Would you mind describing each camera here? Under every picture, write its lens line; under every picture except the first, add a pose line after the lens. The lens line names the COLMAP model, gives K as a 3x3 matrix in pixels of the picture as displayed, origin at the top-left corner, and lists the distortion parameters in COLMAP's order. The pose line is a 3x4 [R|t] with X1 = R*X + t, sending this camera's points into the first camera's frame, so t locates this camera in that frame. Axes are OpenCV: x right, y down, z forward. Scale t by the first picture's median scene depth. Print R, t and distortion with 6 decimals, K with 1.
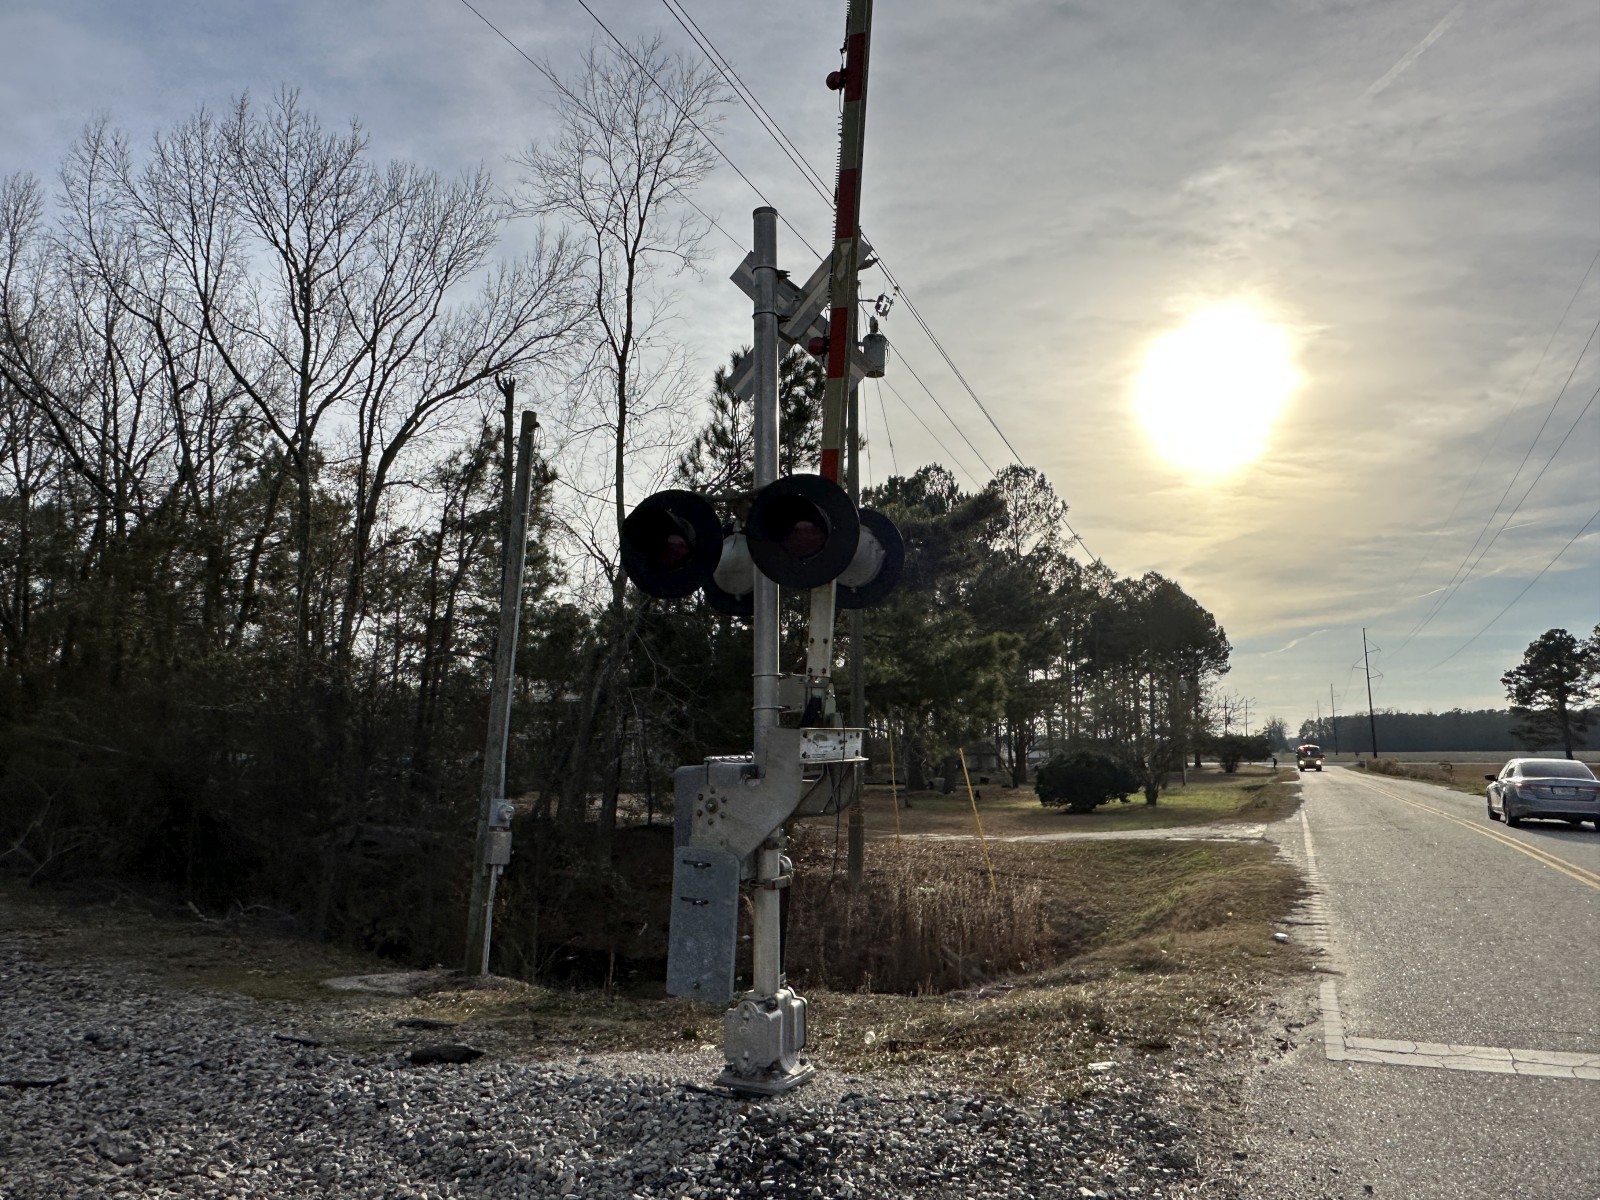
lens RADIAL K [[1099.8, 0, 800.0], [0, 1099.8, 600.0], [0, 0, 1]] dist [0.005212, 0.001334]
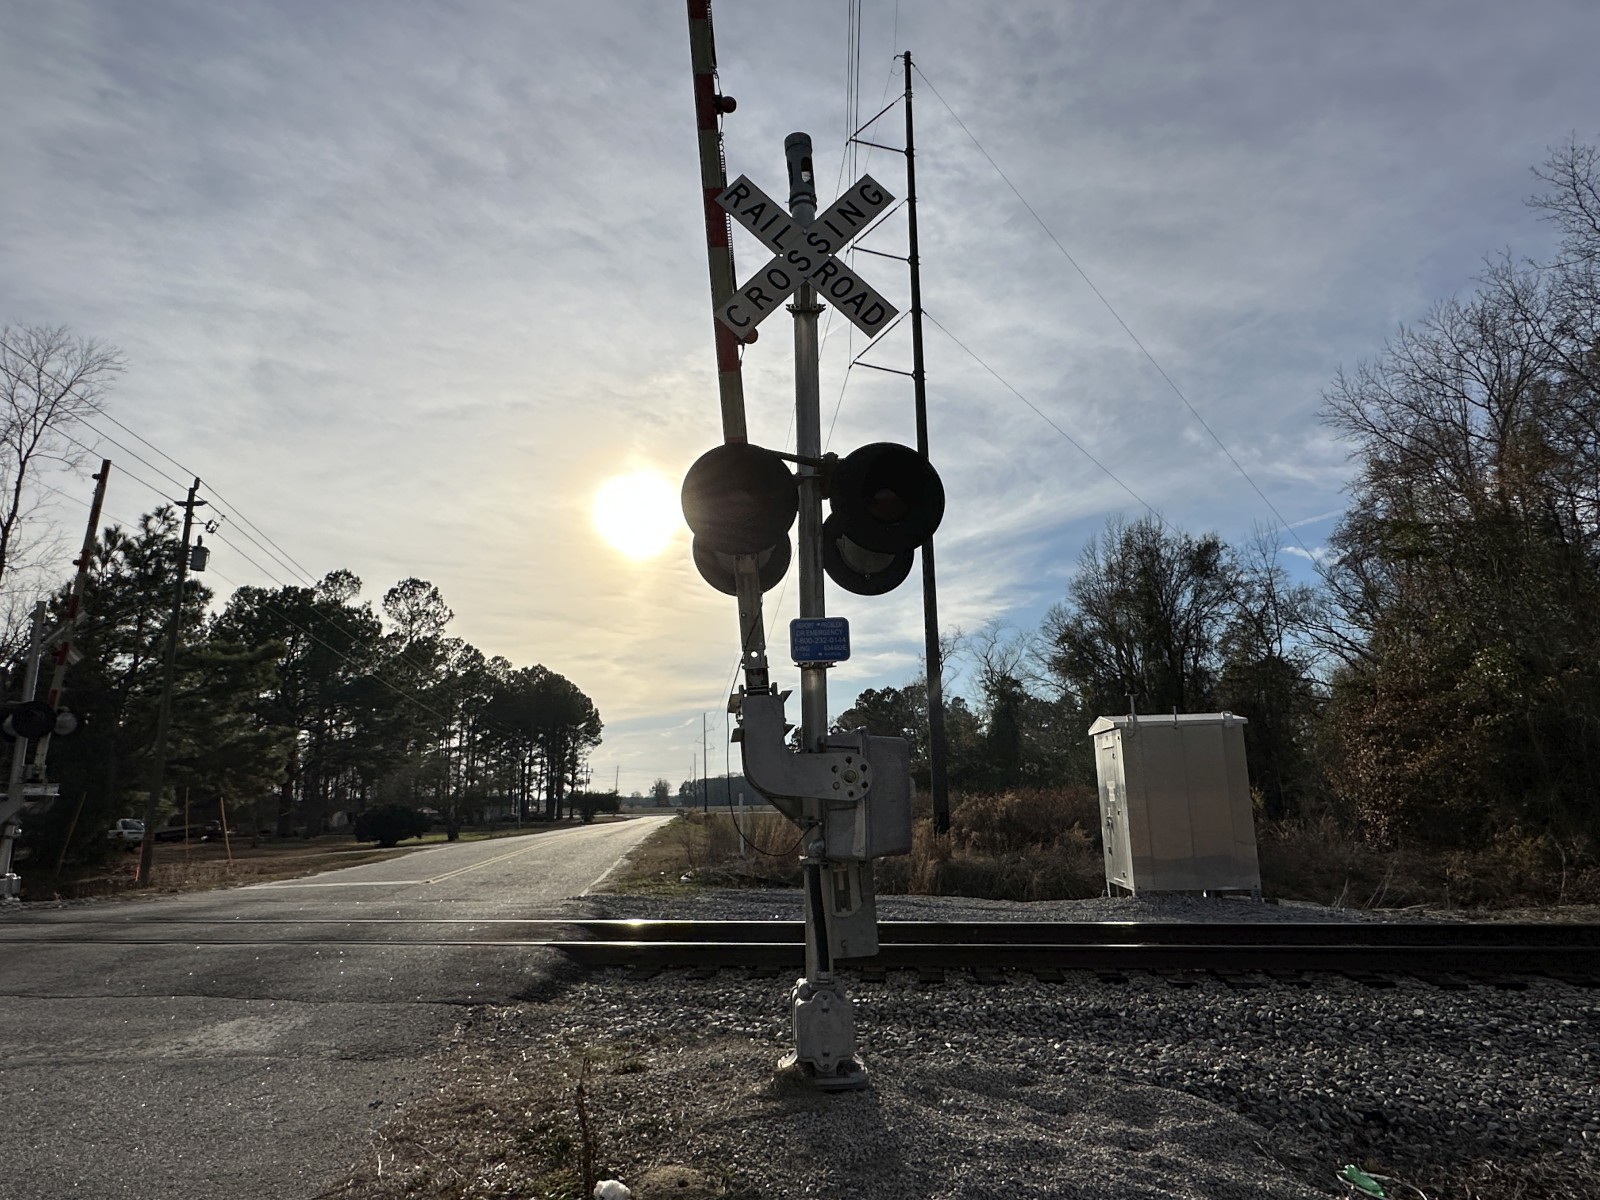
lens RADIAL K [[946.0, 0, 803.4], [0, 946.0, 605.1], [0, 0, 1]] dist [-0.000002, 0.001068]
pose [[0.858438, 0.095359, 0.503974, 0.239395], [-0.057174, 0.994232, -0.090736, -0.130586], [-0.509720, 0.049077, 0.858939, -1.187334]]
